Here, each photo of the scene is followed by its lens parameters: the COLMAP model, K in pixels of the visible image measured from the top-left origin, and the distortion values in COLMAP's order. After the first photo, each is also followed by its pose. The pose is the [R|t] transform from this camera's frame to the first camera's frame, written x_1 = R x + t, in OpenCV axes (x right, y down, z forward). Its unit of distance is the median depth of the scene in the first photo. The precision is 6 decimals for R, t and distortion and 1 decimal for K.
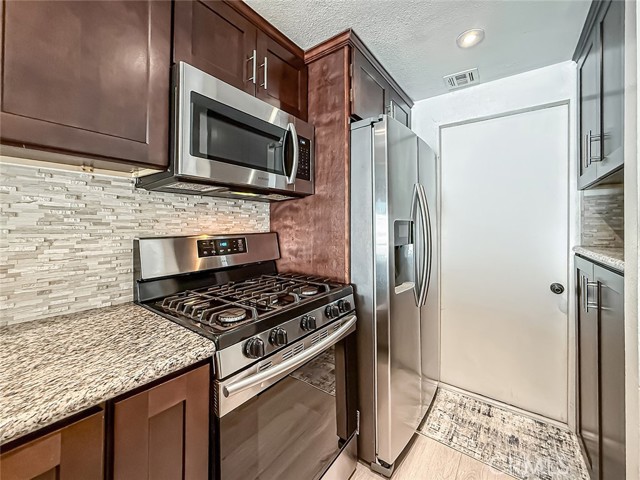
lens RADIAL K [[262.4, 0, 320.7], [0, 262.4, 220.9], [0, 0, 1]] dist [0.003633, 0.000103]
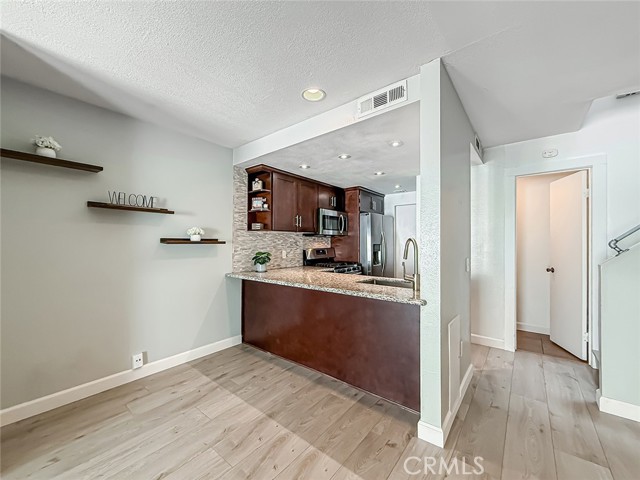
lens RADIAL K [[262.4, 0, 319.2], [0, 262.4, 240.7], [0, 0, 1]] dist [0.003633, 0.000103]
pose [[0.999504, -0.003854, -0.031261, -0.289402], [0.004117, 0.999956, 0.008377, -0.071606], [0.031228, -0.008502, 0.999476, -2.290779]]
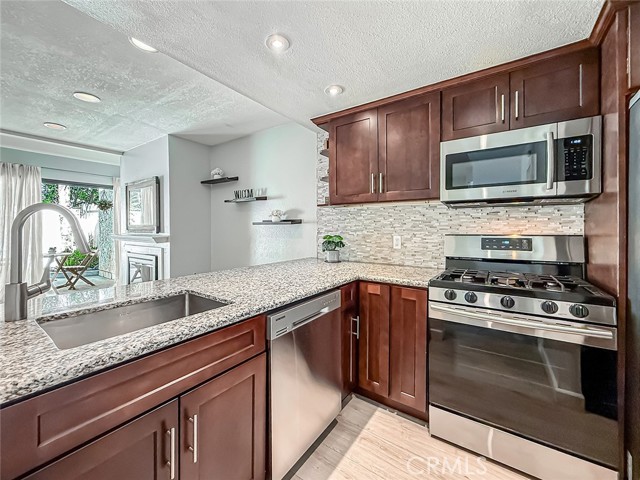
lens RADIAL K [[262.4, 0, 309.1], [0, 262.4, 229.2], [0, 0, 1]] dist [0.003633, 0.000103]
pose [[0.010029, 0.001669, -0.999948, 0.930203], [0.014103, 0.999899, 0.001810, 0.006985], [0.999850, -0.014120, 0.010004, 0.006104]]
